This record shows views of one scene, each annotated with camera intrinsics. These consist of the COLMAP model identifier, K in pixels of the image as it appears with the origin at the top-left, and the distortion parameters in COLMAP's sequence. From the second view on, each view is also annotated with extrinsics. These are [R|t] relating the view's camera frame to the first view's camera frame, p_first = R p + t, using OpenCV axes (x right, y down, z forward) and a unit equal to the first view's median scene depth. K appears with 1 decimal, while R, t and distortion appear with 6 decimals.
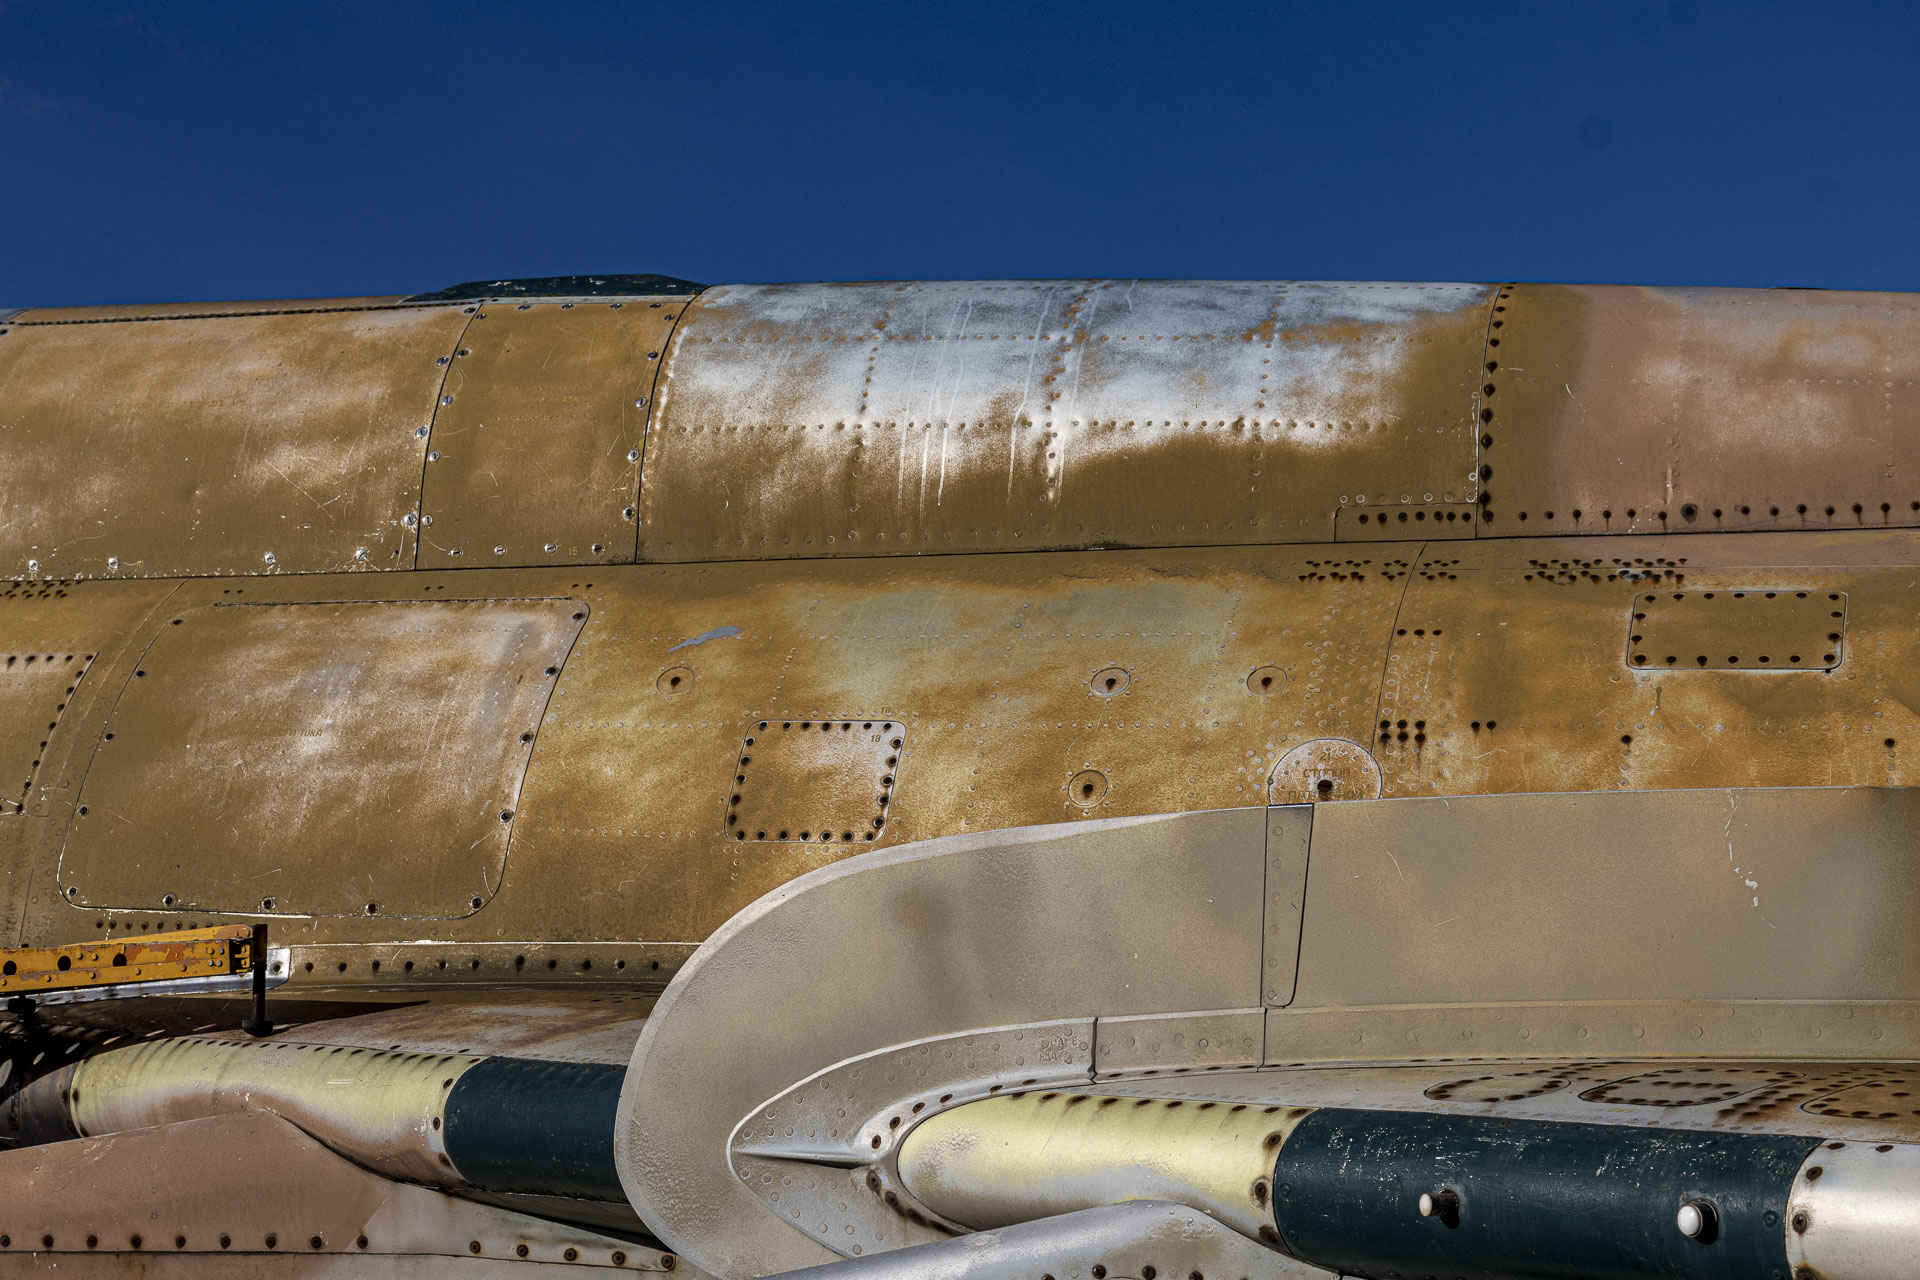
lens RADIAL K [[3396.9, 0, 899.8], [0, 3396.9, 609.6], [0, 0, 1]] dist [-0.010614, -0.107248]
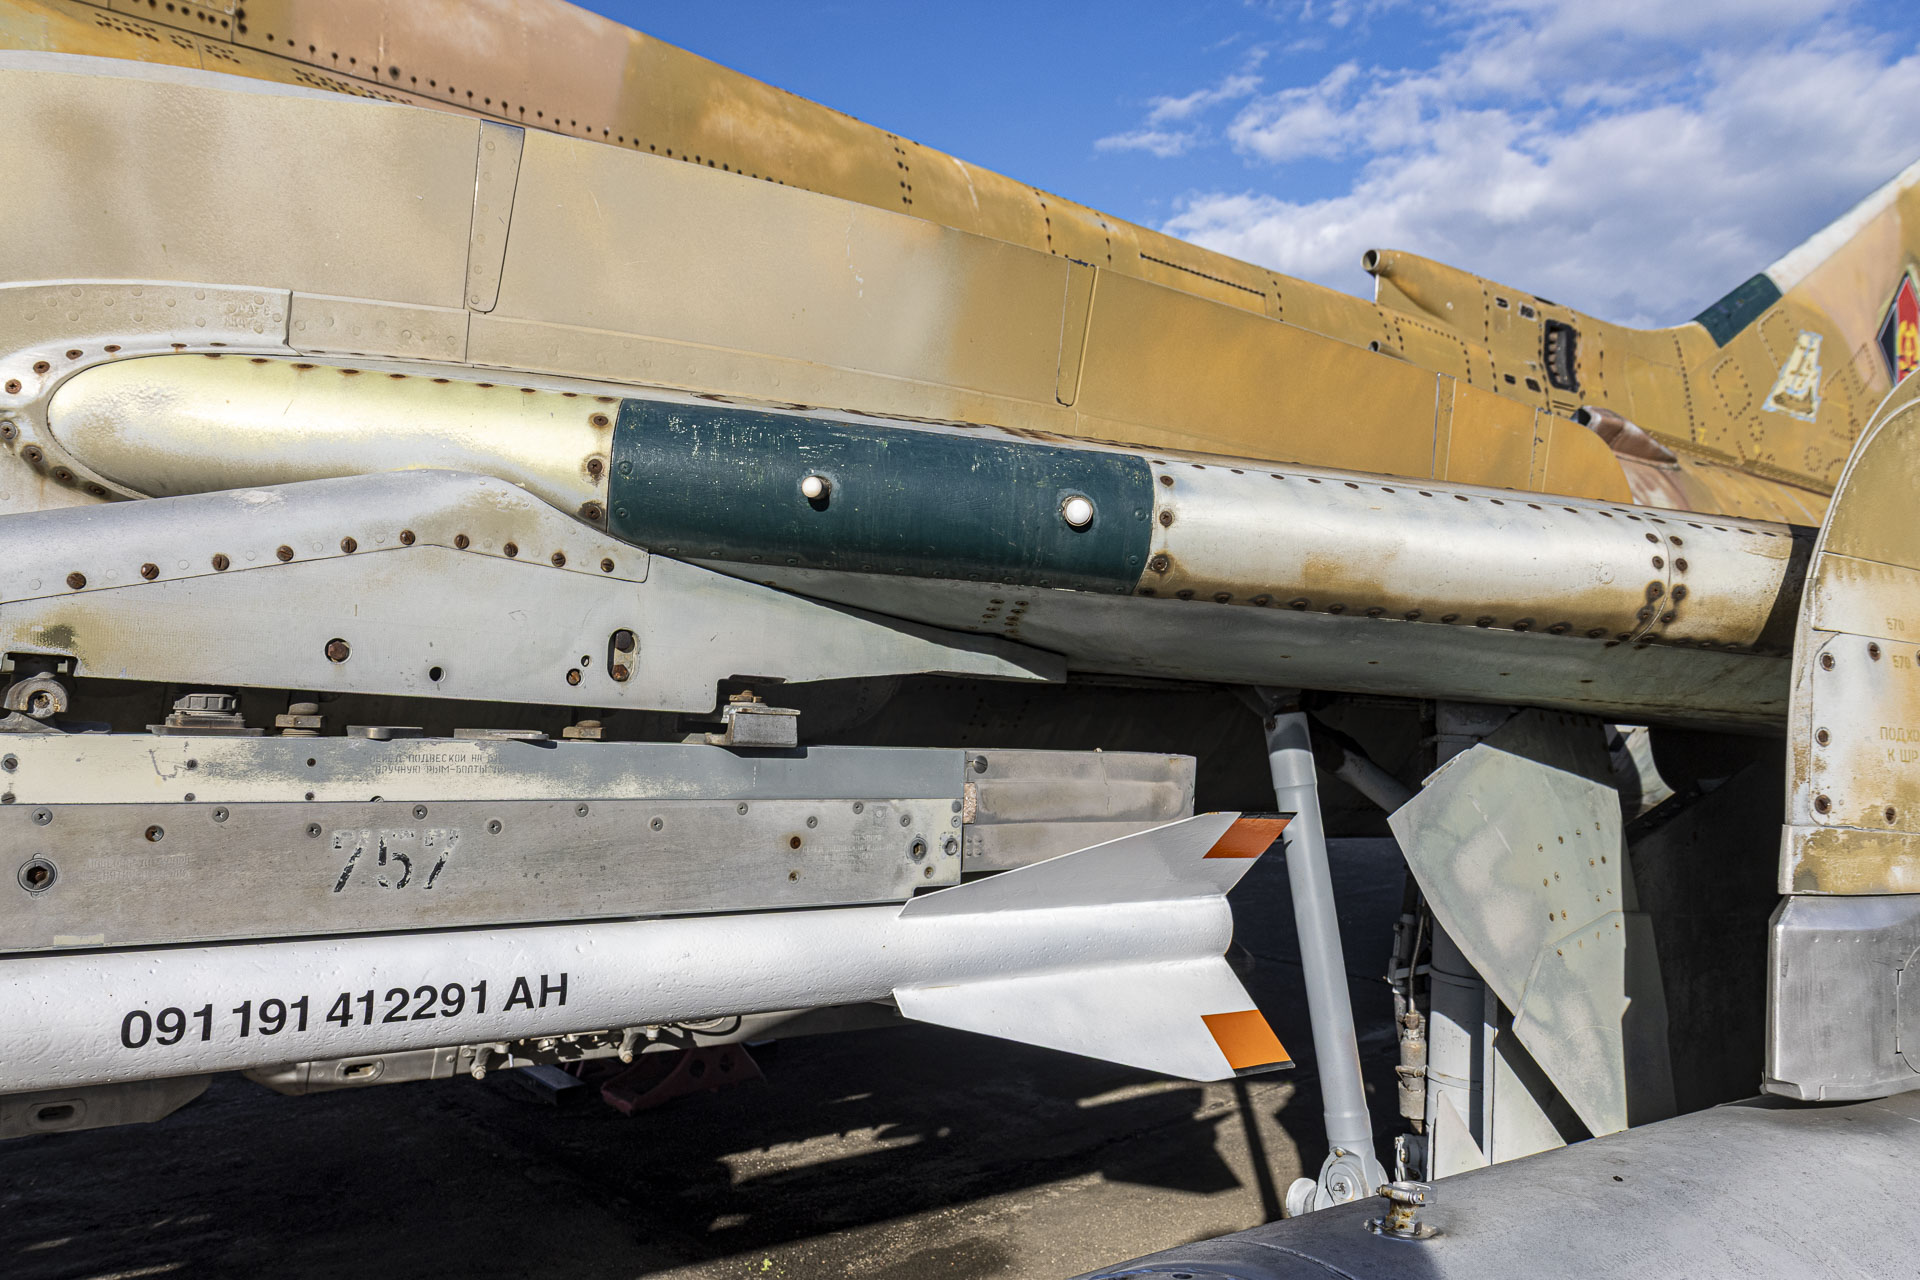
lens RADIAL K [[1462.9, 0, 941.8], [0, 1462.9, 640.2], [0, 0, 1]] dist [0.003598, 0.000682]
pose [[0.594385, 0.012807, 0.804079, -0.128223], [-0.161498, 0.981404, 0.103750, 0.111251], [-0.787798, -0.191524, 0.585400, 0.453480]]
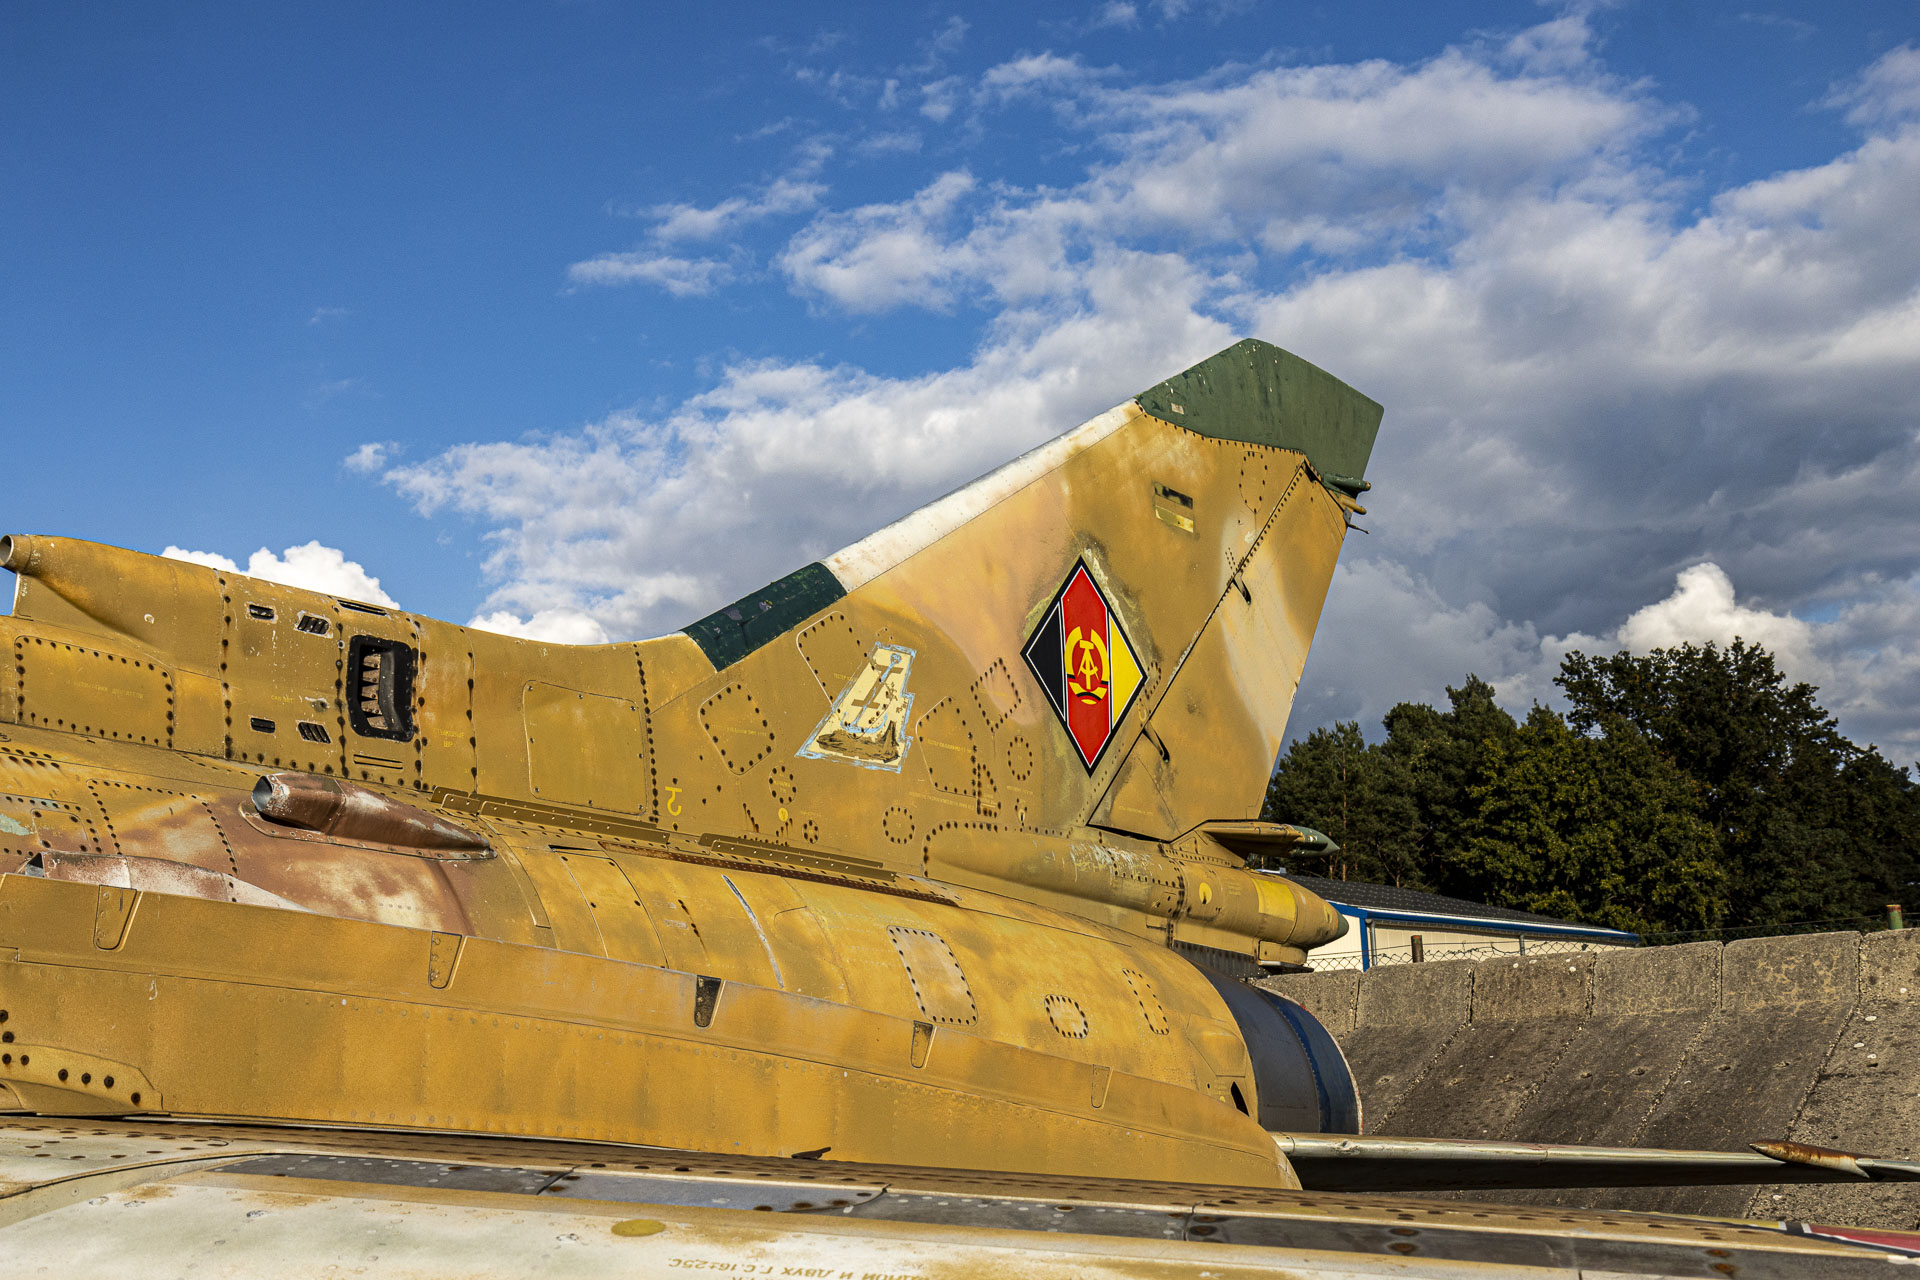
lens RADIAL K [[2391.3, 0, 949.8], [0, 2391.3, 633.7], [0, 0, 1]] dist [-0.002369, -0.039364]
pose [[0.372934, 0.162253, 0.913561, 0.046544], [-0.149284, 0.982257, -0.113512, -0.008712], [-0.915770, -0.094048, 0.390539, -0.035196]]
